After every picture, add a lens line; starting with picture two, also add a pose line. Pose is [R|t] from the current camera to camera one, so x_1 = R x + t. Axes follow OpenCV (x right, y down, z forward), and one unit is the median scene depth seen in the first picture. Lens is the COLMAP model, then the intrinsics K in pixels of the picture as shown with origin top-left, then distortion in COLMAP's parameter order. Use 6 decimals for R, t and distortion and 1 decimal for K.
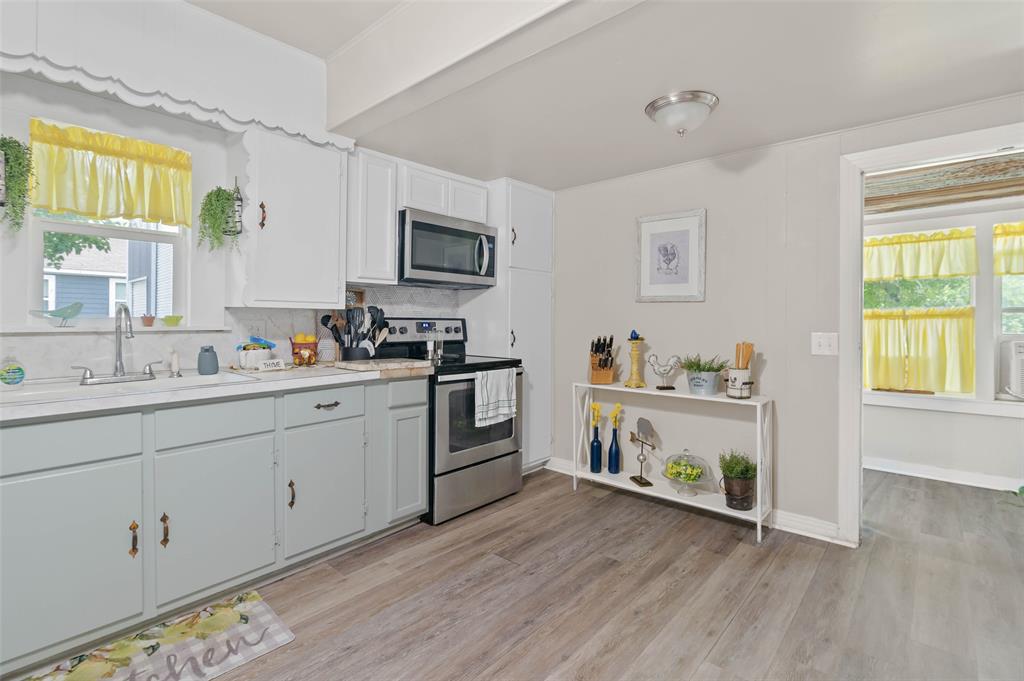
lens RADIAL K [[485.1, 0, 515.4], [0, 485.1, 326.9], [0, 0, 1]] dist [-0.003768, -0.000201]
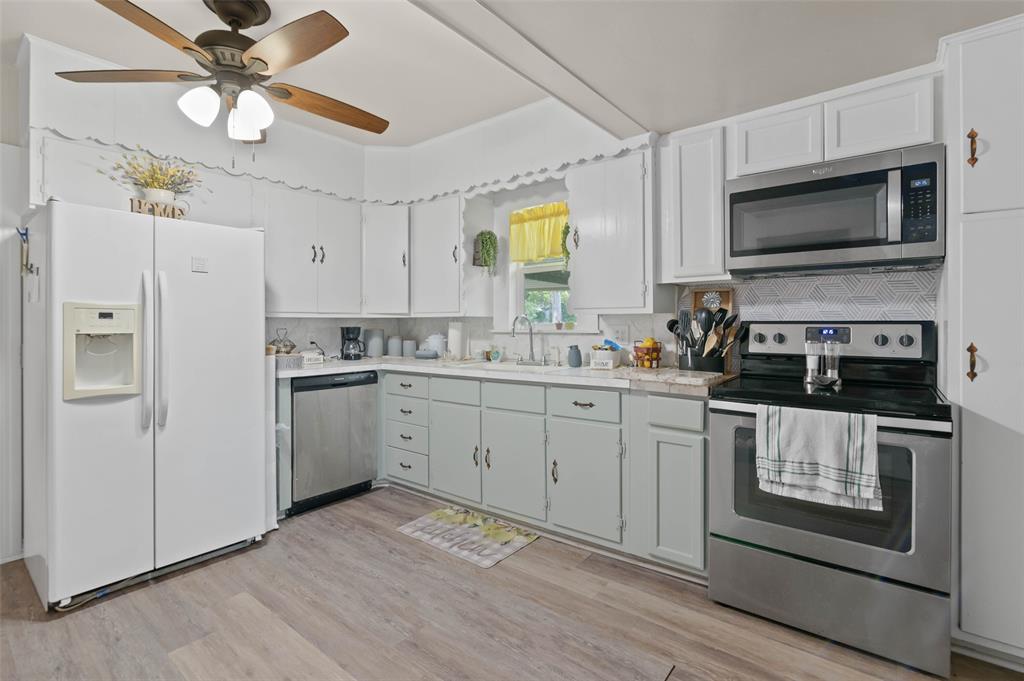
lens RADIAL K [[477.7, 0, 510.4], [0, 477.7, 328.8], [0, 0, 1]] dist [-0.004299, 0.000095]
pose [[0.050287, 0.005011, -0.998722, 0.645672], [-0.011226, 0.999927, 0.004451, -0.008103], [0.998672, 0.010987, 0.050340, 0.767460]]
